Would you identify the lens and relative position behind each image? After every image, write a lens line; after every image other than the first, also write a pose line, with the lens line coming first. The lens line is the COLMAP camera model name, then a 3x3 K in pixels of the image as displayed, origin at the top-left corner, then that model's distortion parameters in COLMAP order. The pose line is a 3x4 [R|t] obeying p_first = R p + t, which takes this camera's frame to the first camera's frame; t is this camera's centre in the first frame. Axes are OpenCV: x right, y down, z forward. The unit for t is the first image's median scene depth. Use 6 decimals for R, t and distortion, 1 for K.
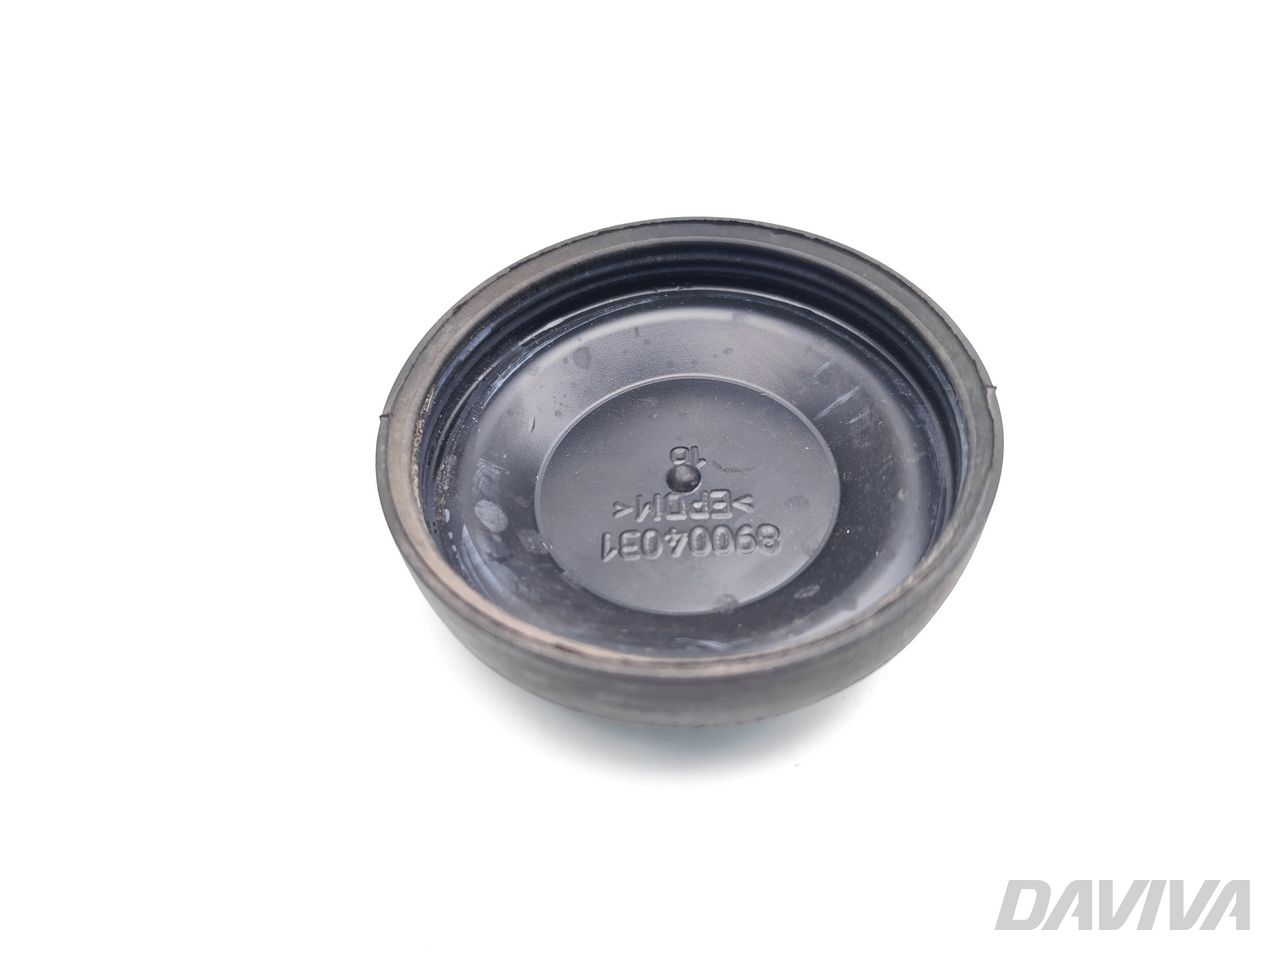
lens RADIAL K [[941.1, 0, 638.3], [0, 941.1, 482.9], [0, 0, 1]] dist [0.009642, -0.000728]
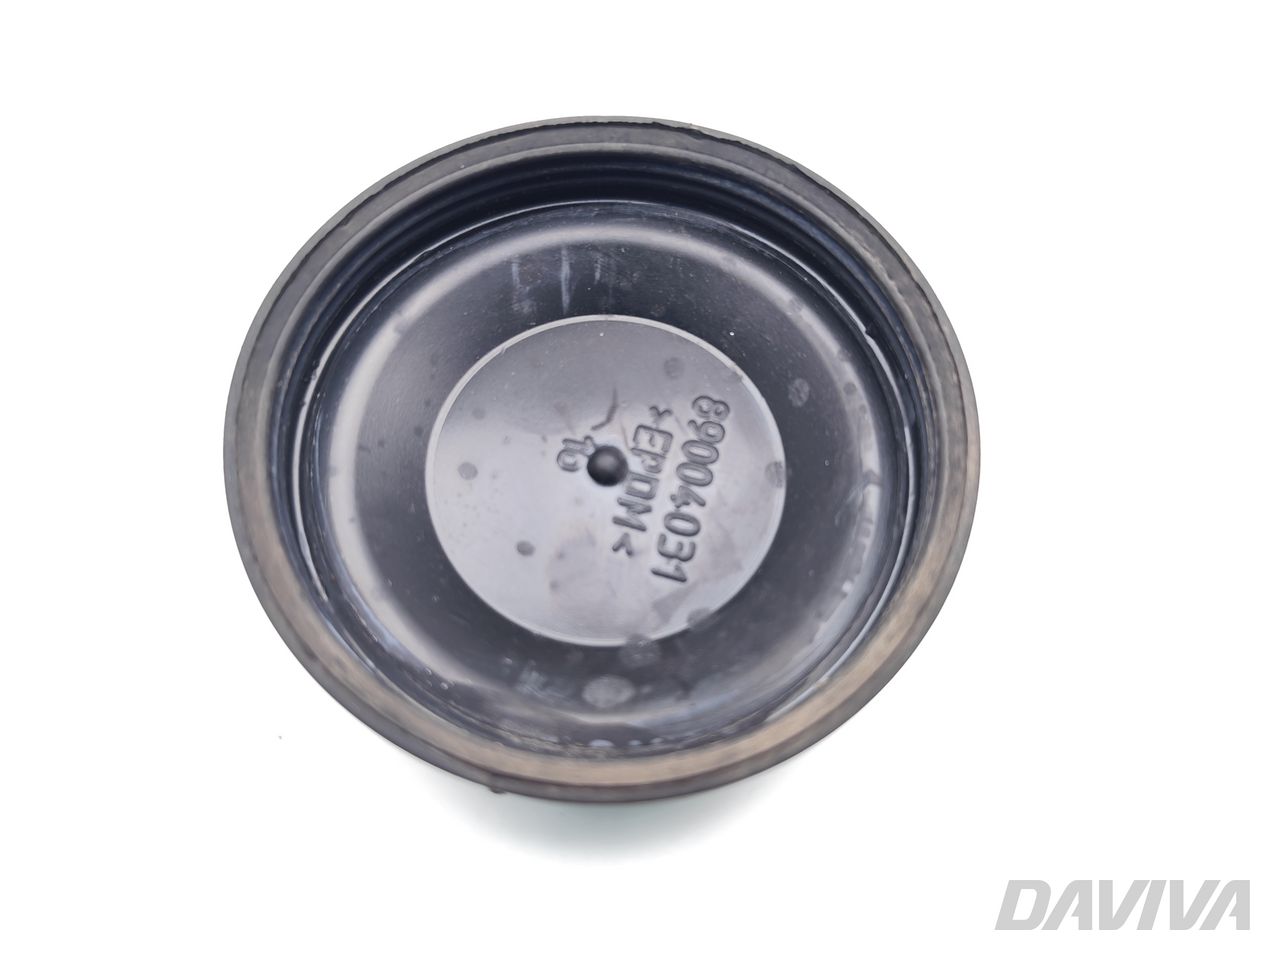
lens RADIAL K [[941.1, 0, 639.4], [0, 941.1, 476.3], [0, 0, 1]] dist [0.009642, -0.000728]
pose [[0.251789, -0.870900, 0.422060, -0.311670], [0.732989, 0.456376, 0.504428, -0.407775], [-0.631925, 0.182357, 0.753271, 0.339501]]
